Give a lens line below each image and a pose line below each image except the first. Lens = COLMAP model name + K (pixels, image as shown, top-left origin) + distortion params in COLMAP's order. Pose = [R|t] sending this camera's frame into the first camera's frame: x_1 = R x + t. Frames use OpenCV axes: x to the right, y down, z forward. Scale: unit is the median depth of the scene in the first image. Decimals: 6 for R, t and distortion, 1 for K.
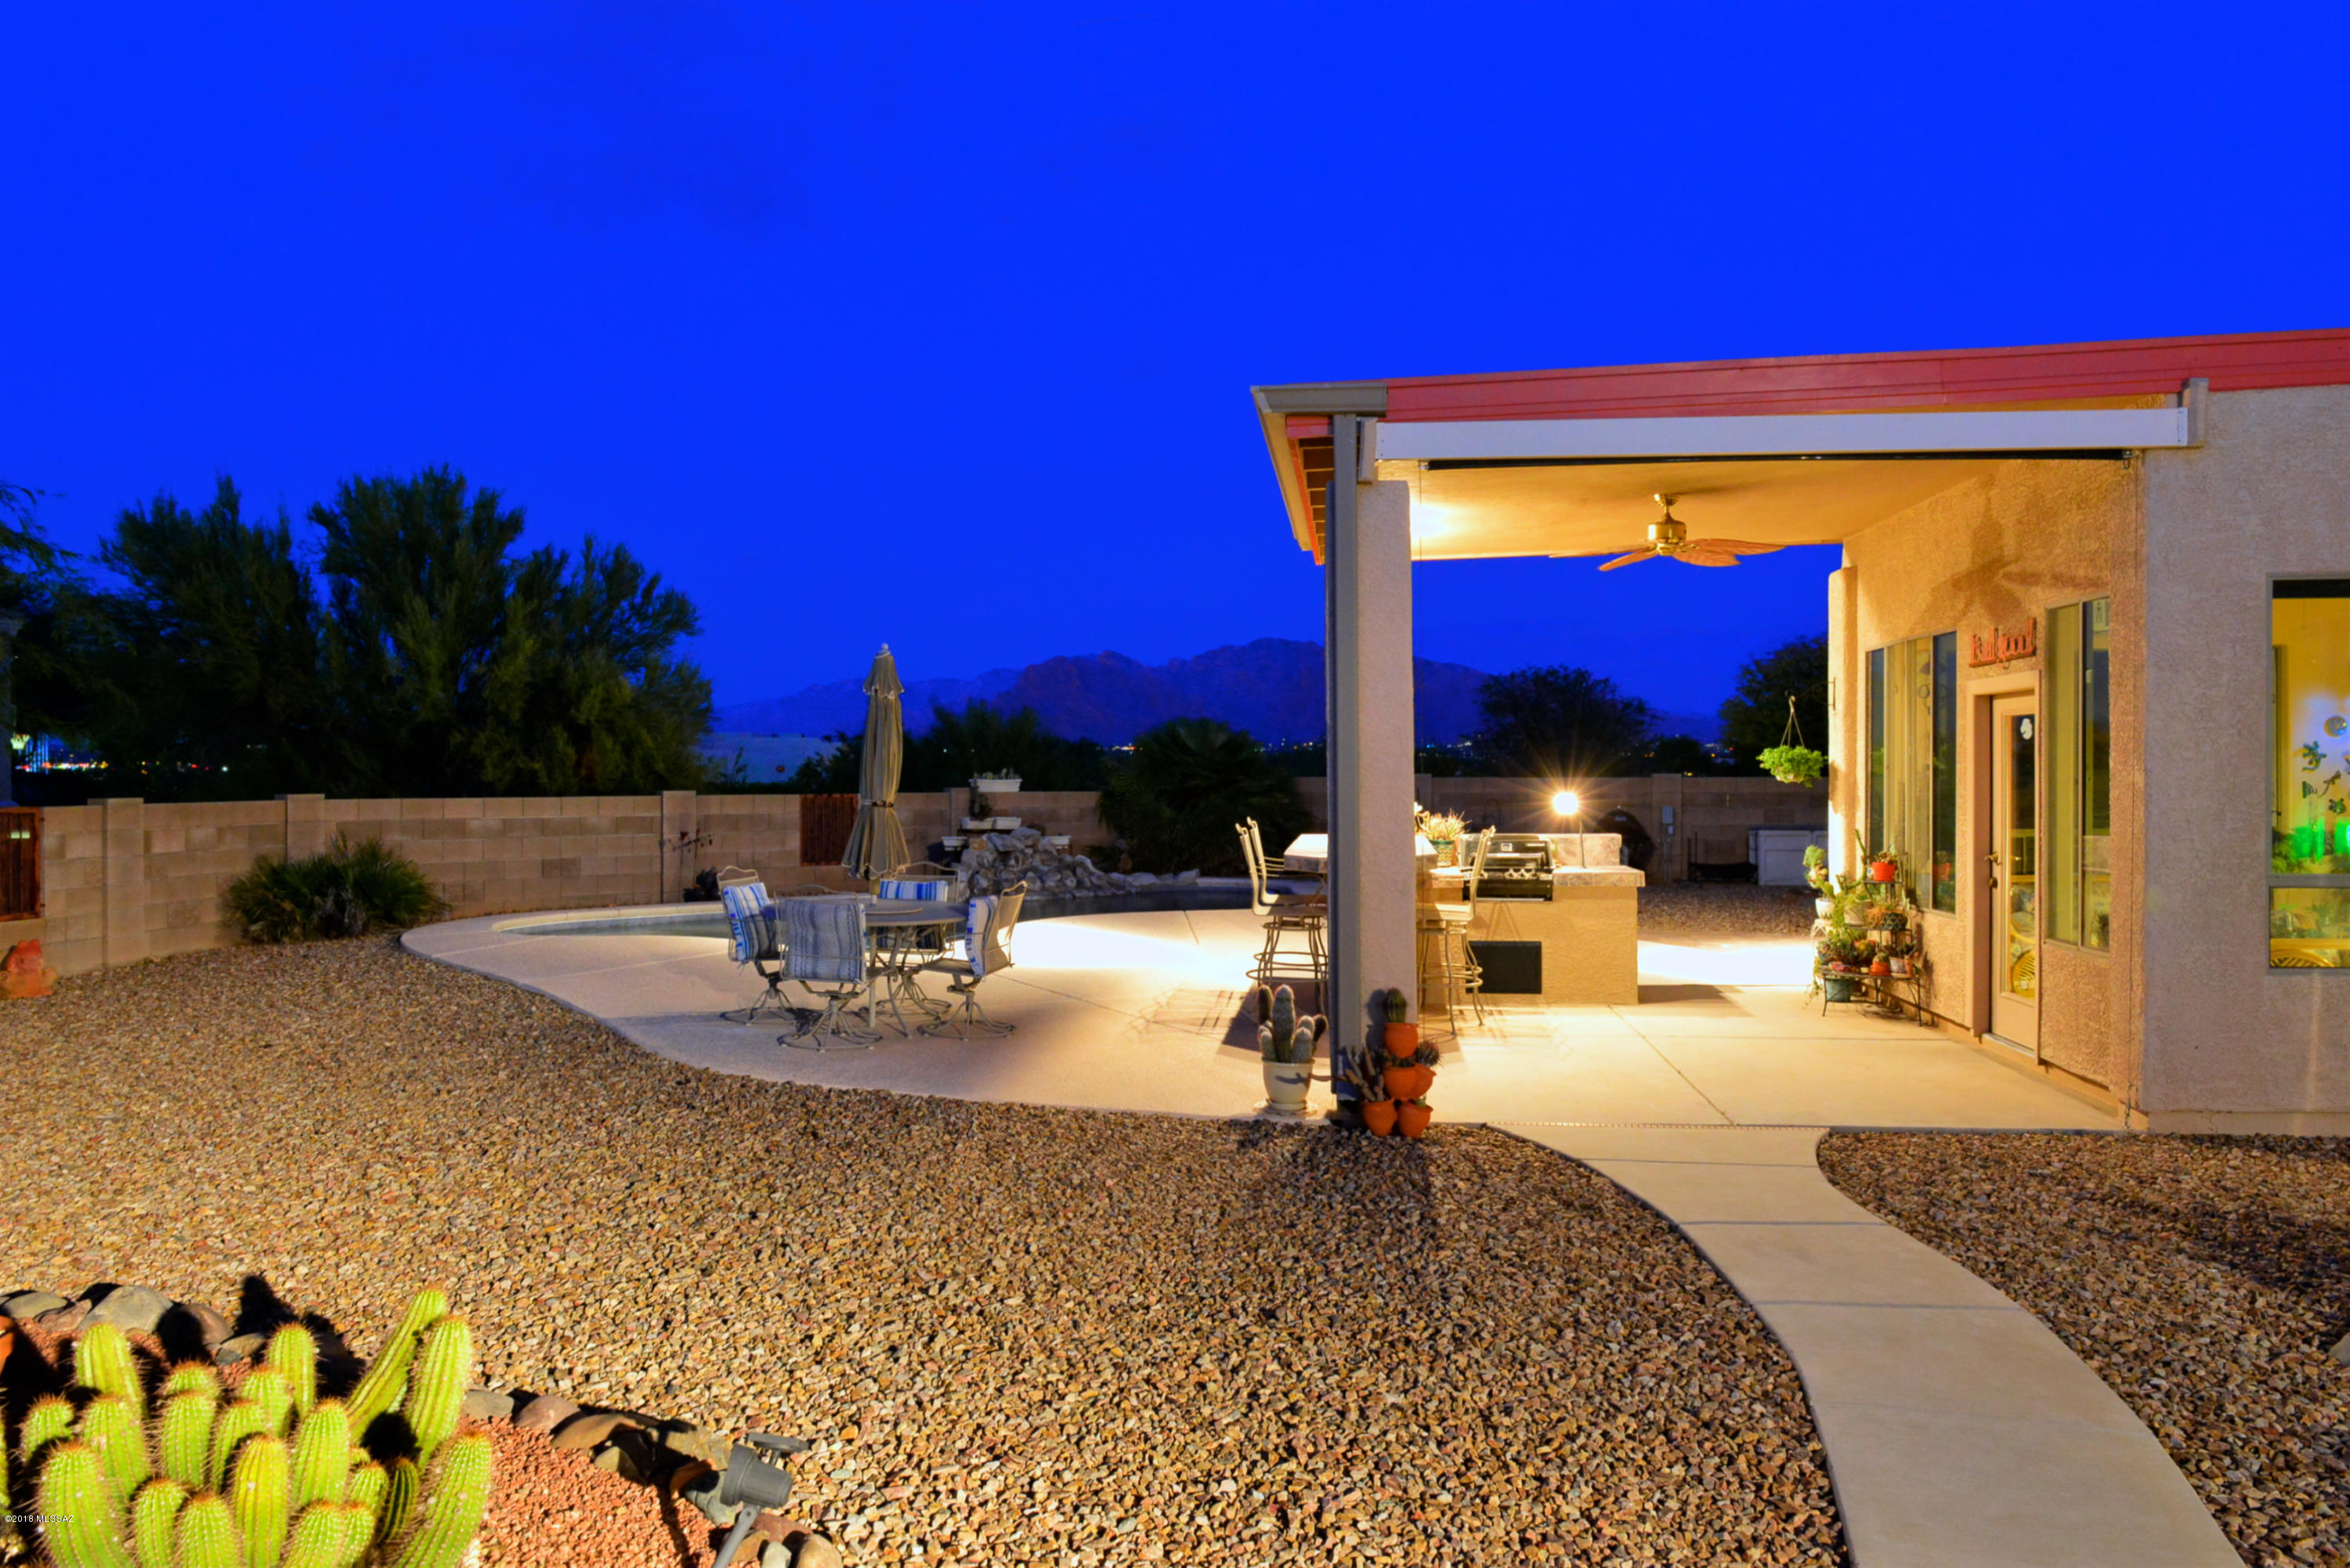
lens RADIAL K [[1612.4, 0, 1187.5], [0, 1612.4, 781.4], [0, 0, 1]] dist [-0.008869, -0.002745]
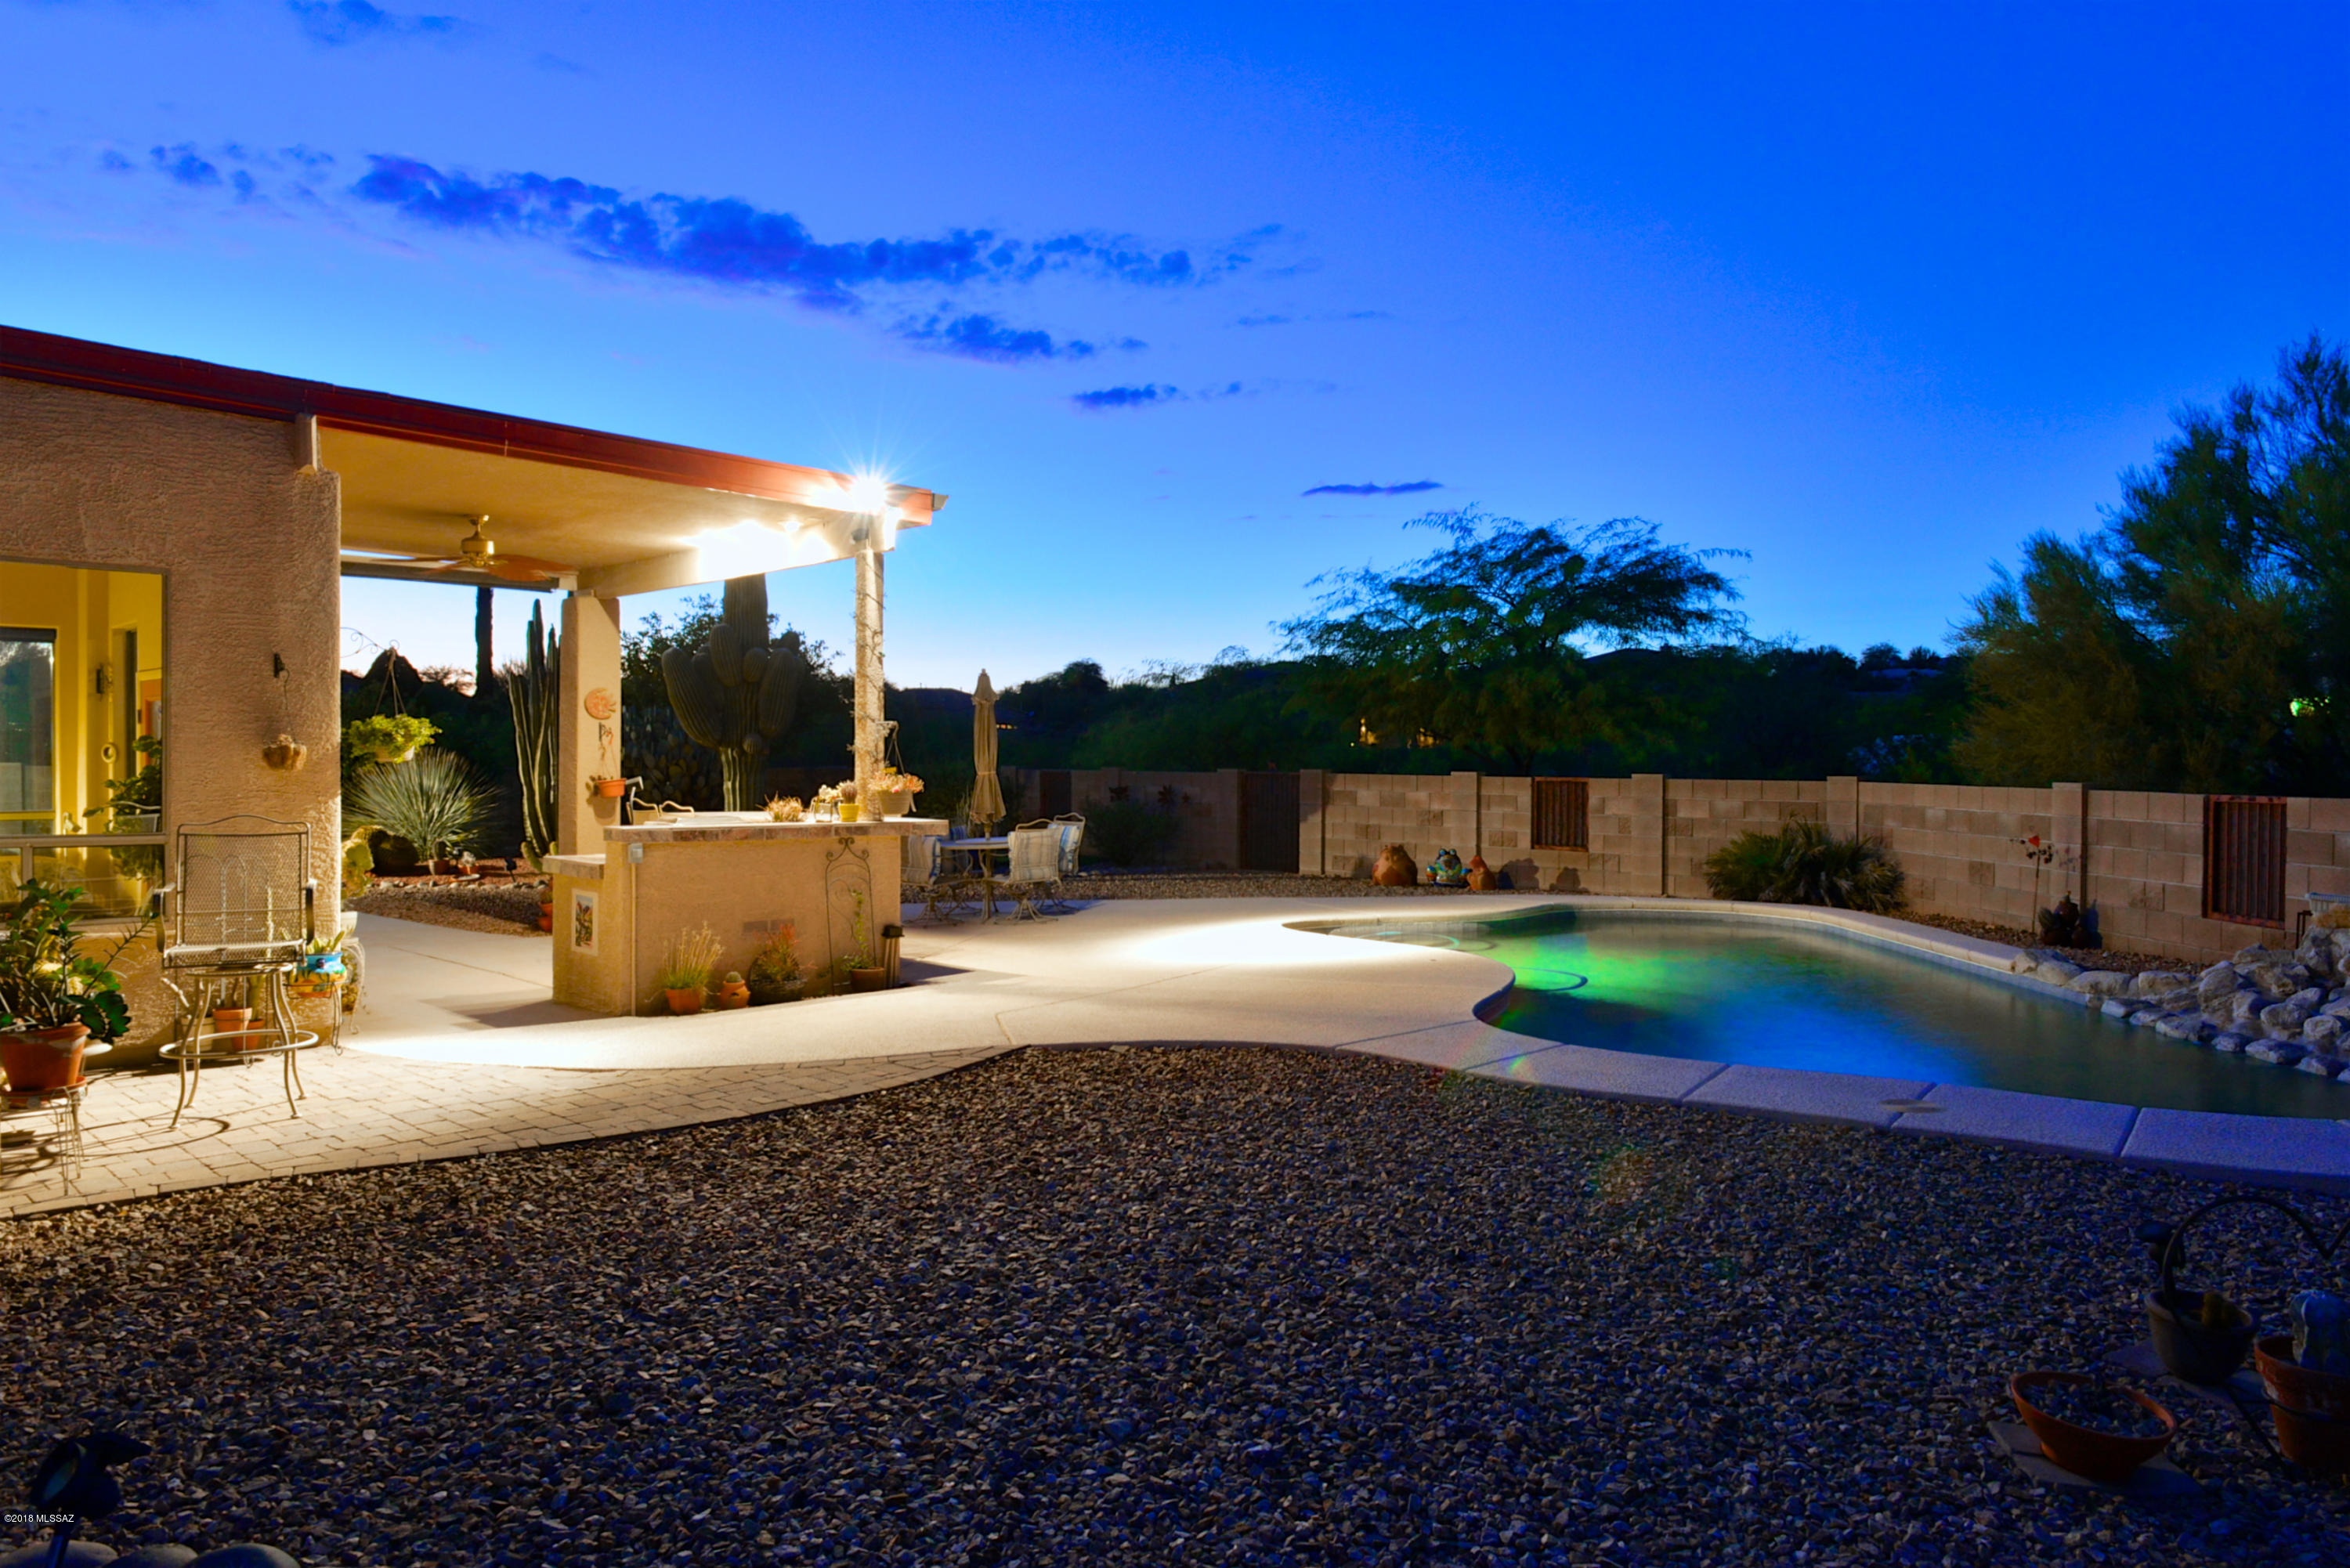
lens RADIAL K [[1659.2, 0, 1179.1], [0, 1659.2, 758.6], [0, 0, 1]] dist [-0.006866, -0.001076]
pose [[-0.626185, -0.002817, -0.779670, 0.530692], [-0.012448, 0.999902, 0.006385, -0.004348], [0.779575, 0.013704, -0.626158, 1.264233]]
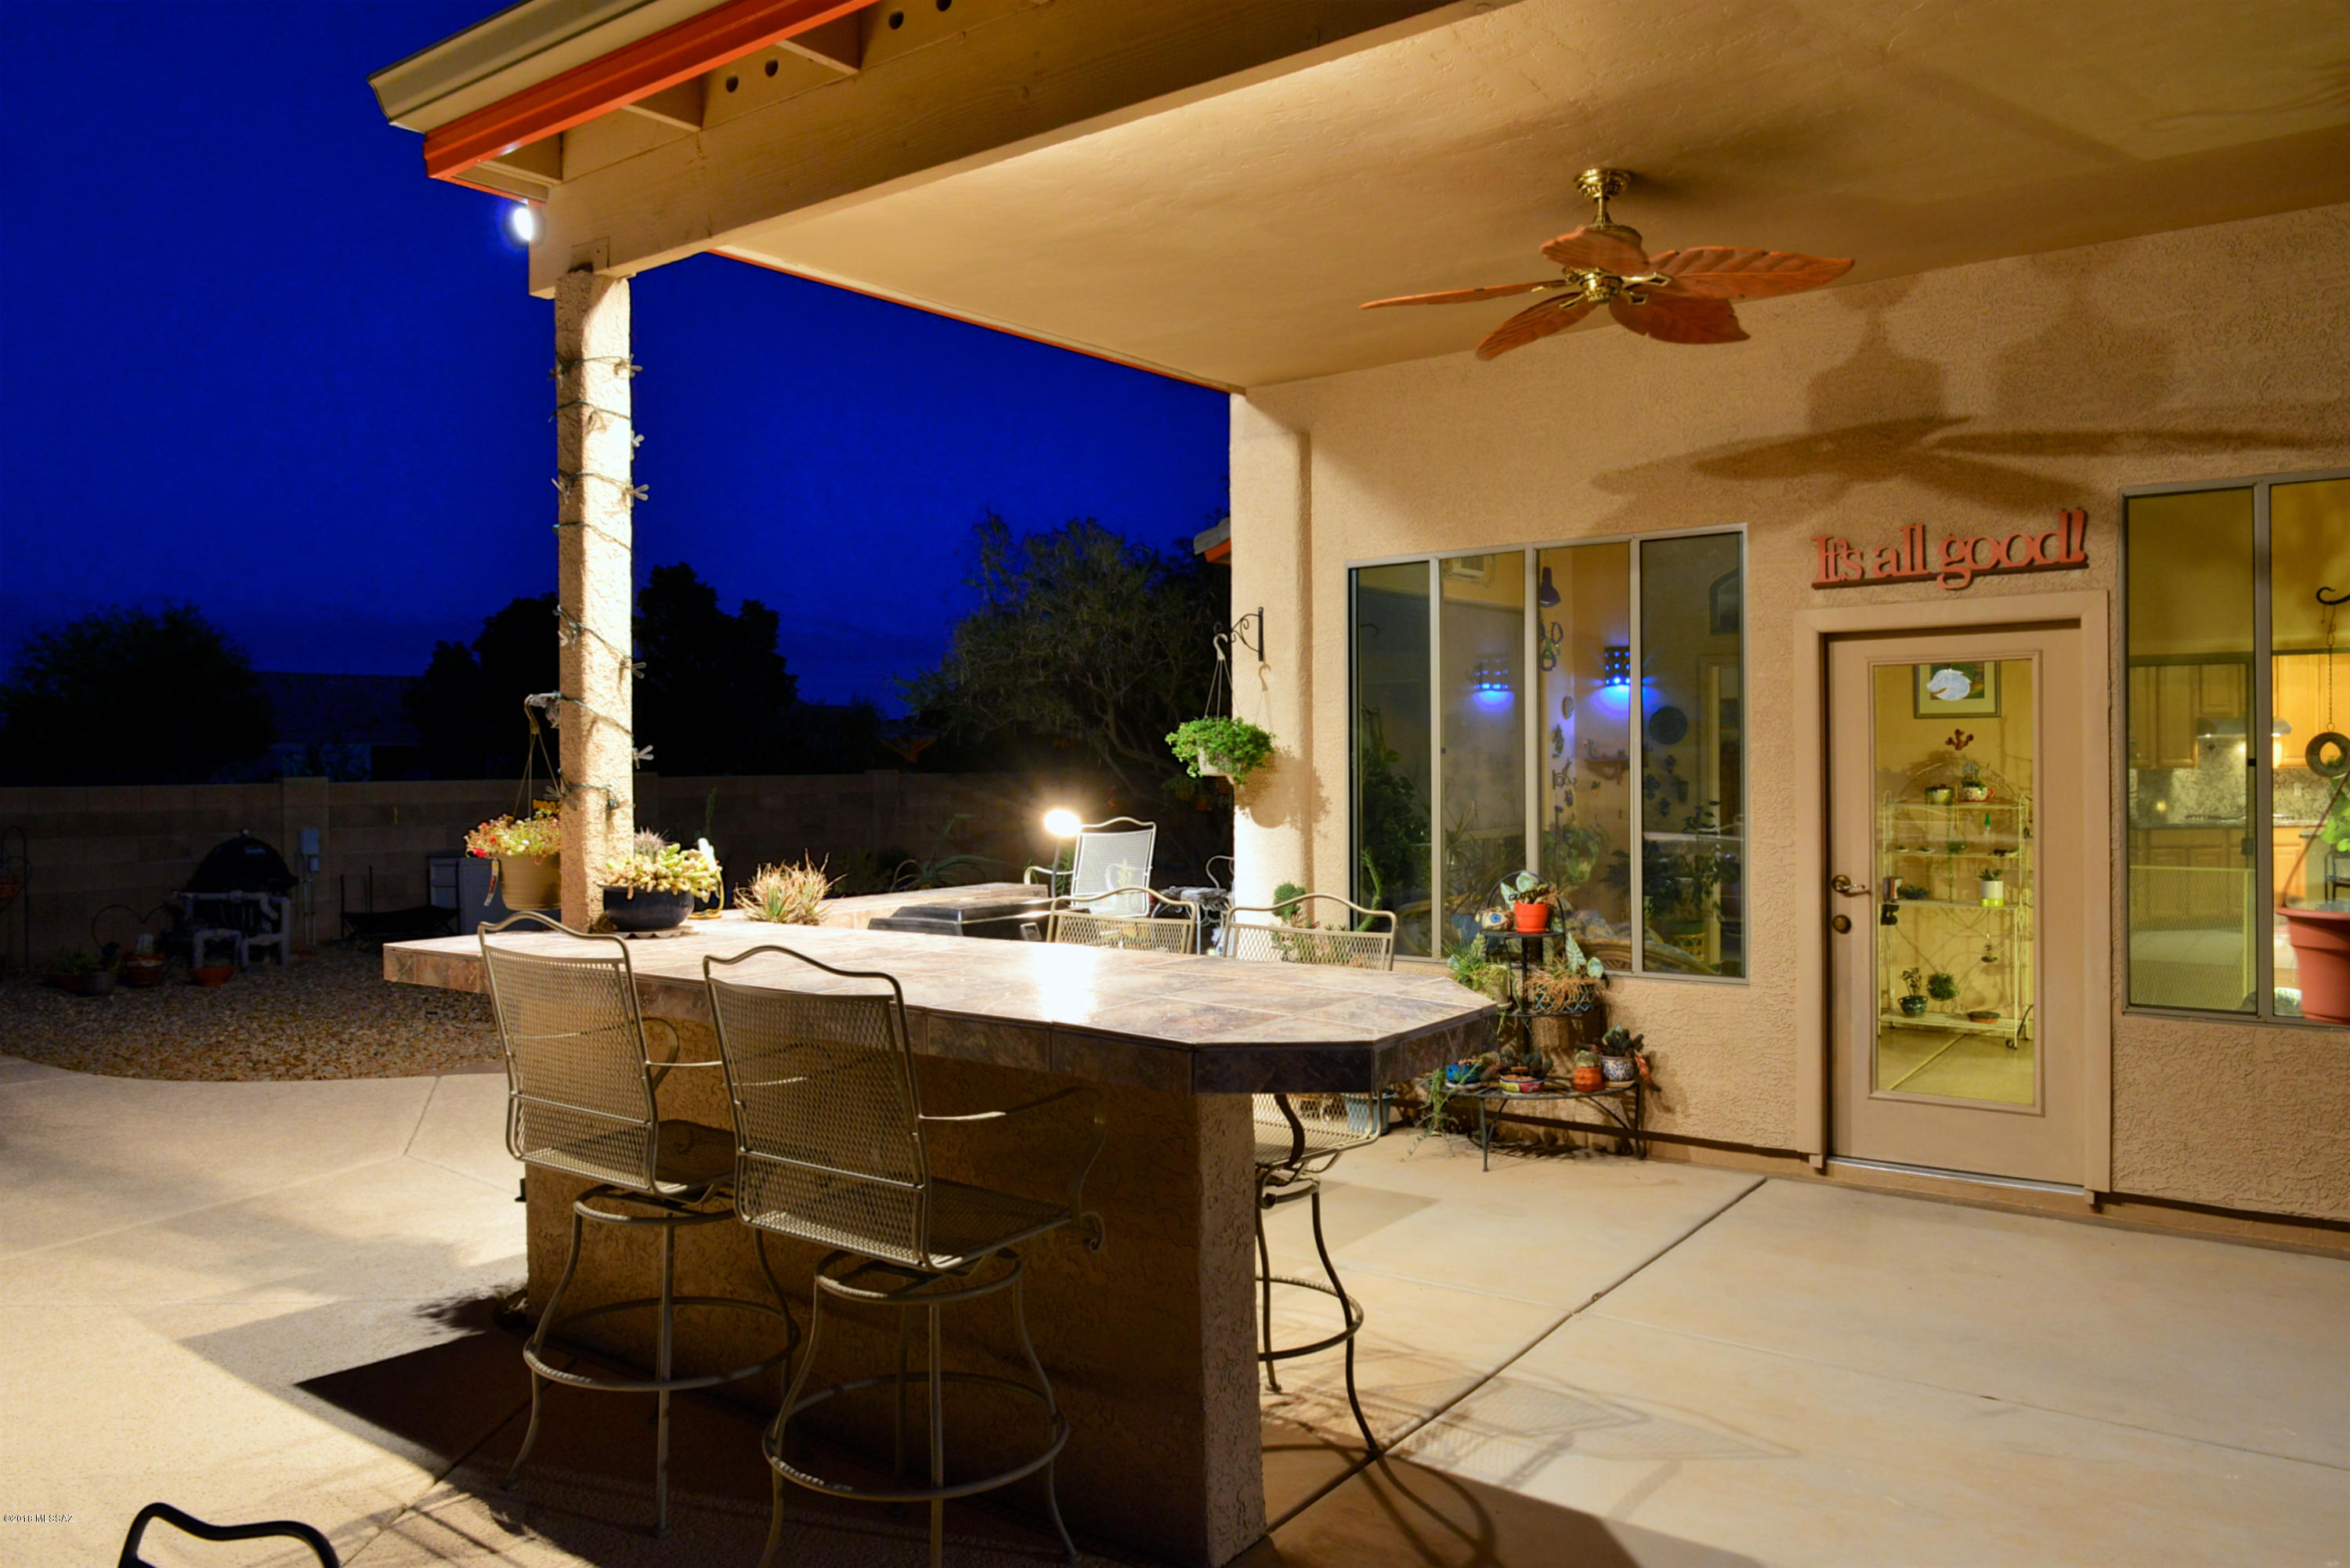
lens RADIAL K [[1621.8, 0, 1179.8], [0, 1621.8, 771.6], [0, 0, 1]] dist [-0.007053, -0.005345]
pose [[0.503950, -0.006812, 0.863706, -0.110490], [0.016095, 0.999869, -0.001505, -0.000666], [-0.863583, 0.014660, 0.503994, 0.512753]]
